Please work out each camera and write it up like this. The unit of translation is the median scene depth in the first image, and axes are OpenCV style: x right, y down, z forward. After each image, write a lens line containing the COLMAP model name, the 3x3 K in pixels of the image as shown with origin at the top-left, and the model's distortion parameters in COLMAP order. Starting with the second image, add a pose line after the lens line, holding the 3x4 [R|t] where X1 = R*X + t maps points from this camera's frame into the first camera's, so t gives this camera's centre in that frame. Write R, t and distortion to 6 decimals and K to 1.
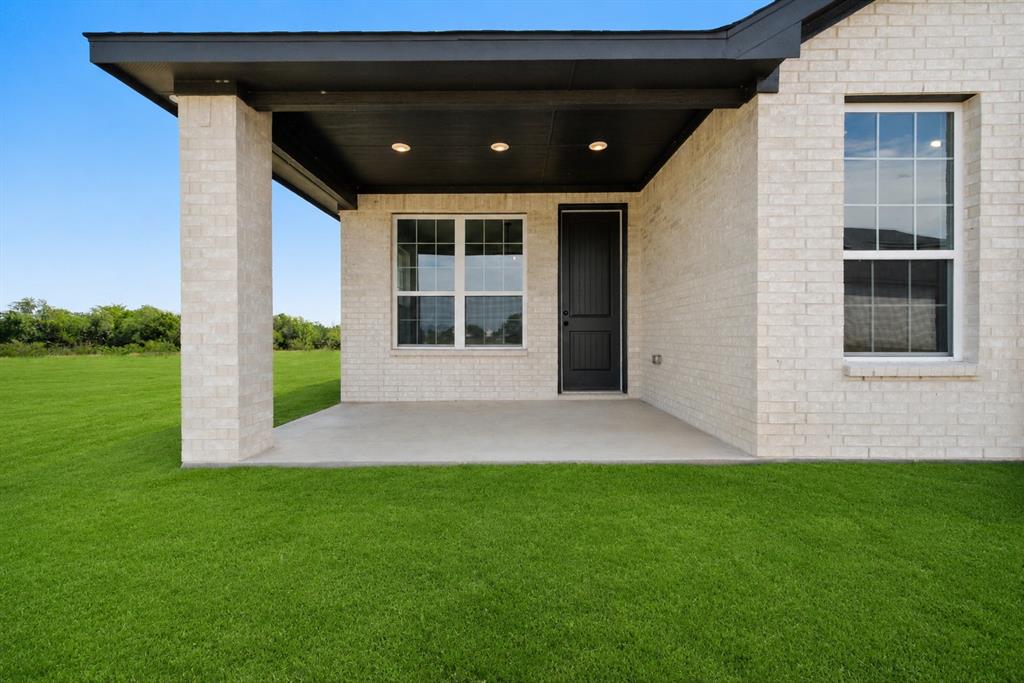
lens RADIAL K [[410.0, 0, 515.0], [0, 410.0, 341.1], [0, 0, 1]] dist [0.000329, -0.000221]
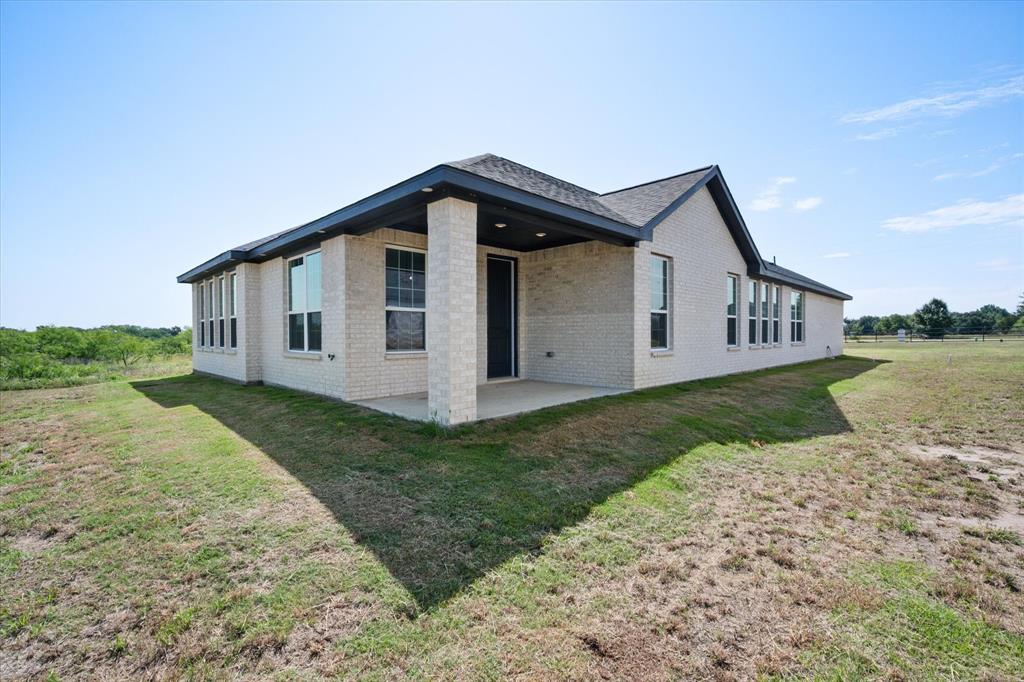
lens RADIAL K [[453.3, 0, 512.0], [0, 453.3, 341.0], [0, 0, 1]] dist [-0.000359, -0.000078]
pose [[0.698168, -0.011552, 0.715841, -1.008481], [0.012494, 0.999914, 0.003950, -0.019694], [-0.715825, 0.006186, 0.698252, -0.215523]]
